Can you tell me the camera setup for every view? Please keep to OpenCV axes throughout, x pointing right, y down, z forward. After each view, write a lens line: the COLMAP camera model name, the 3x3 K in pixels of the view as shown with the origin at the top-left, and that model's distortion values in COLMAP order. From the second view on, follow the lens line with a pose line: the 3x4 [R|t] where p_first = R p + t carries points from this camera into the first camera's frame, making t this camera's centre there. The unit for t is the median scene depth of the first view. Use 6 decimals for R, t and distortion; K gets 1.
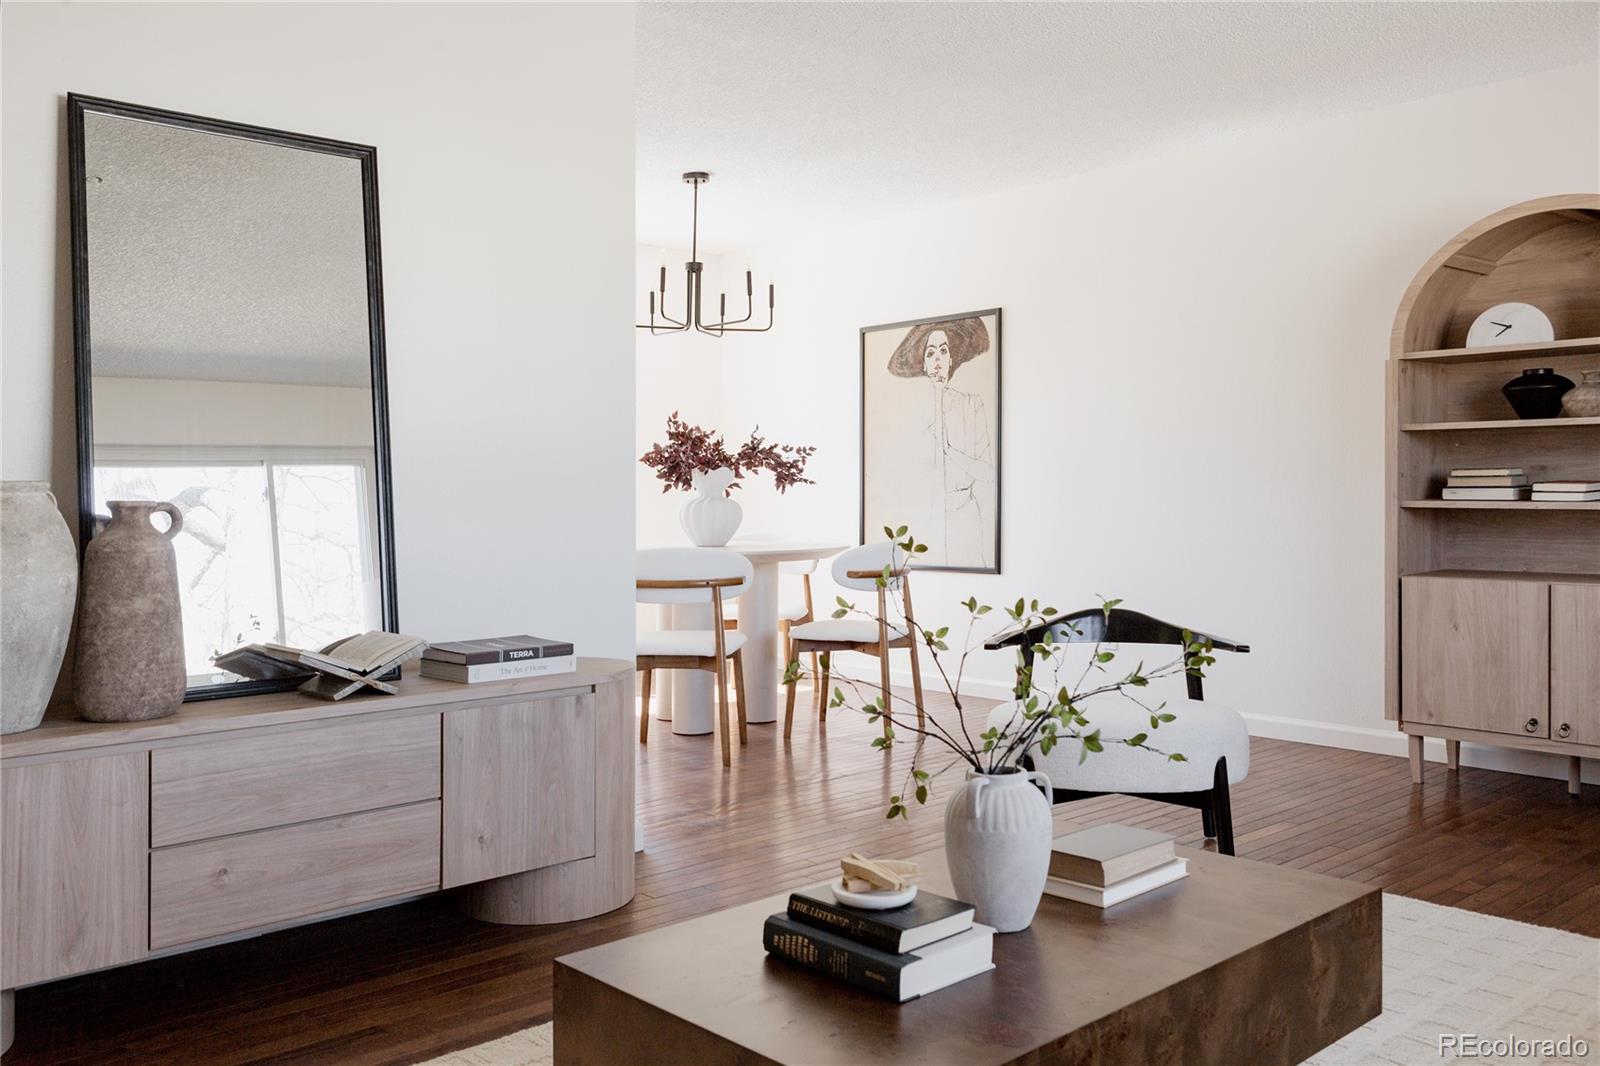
lens RADIAL K [[1348.5, 0, 800.2], [0, 1348.5, 535.4], [0, 0, 1]] dist [0.017592, 0.001491]
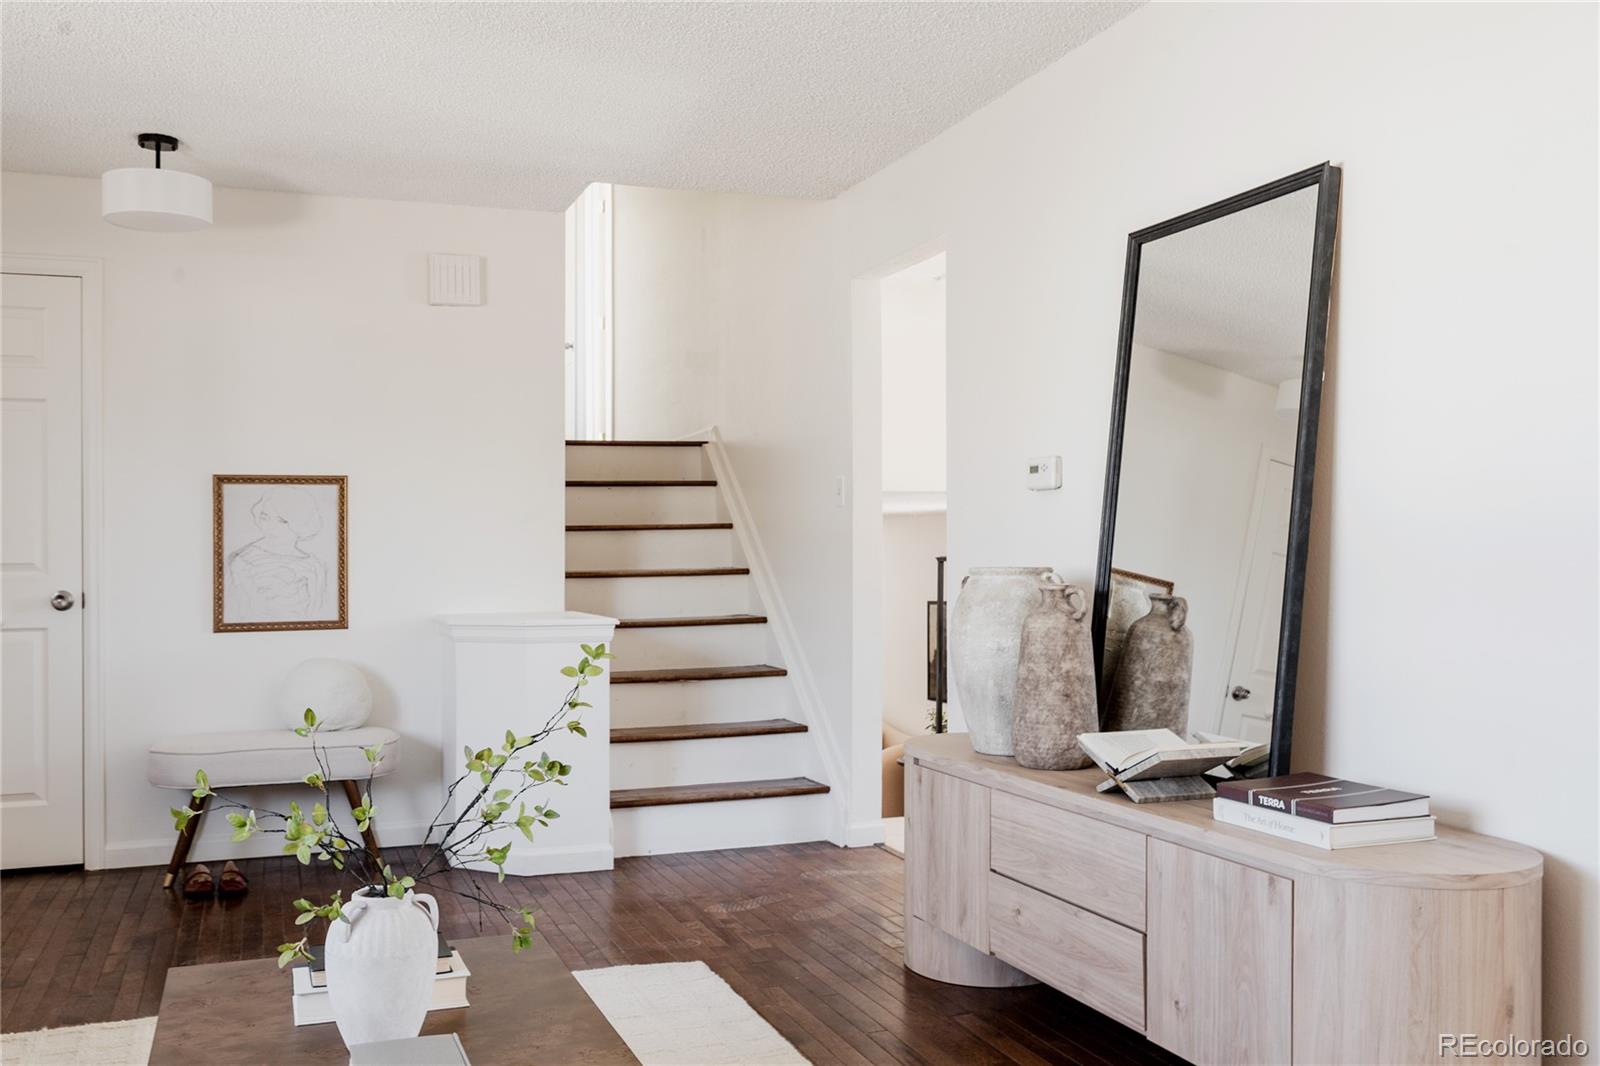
lens RADIAL K [[1465.8, 0, 800.3], [0, 1465.8, 536.8], [0, 0, 1]] dist [-0.010238, 0.000000]
pose [[-0.384907, 0.004220, -0.922946, 0.686021], [-0.015547, 0.999818, 0.011055, -0.068451], [0.922824, 0.018604, -0.384772, 1.139933]]
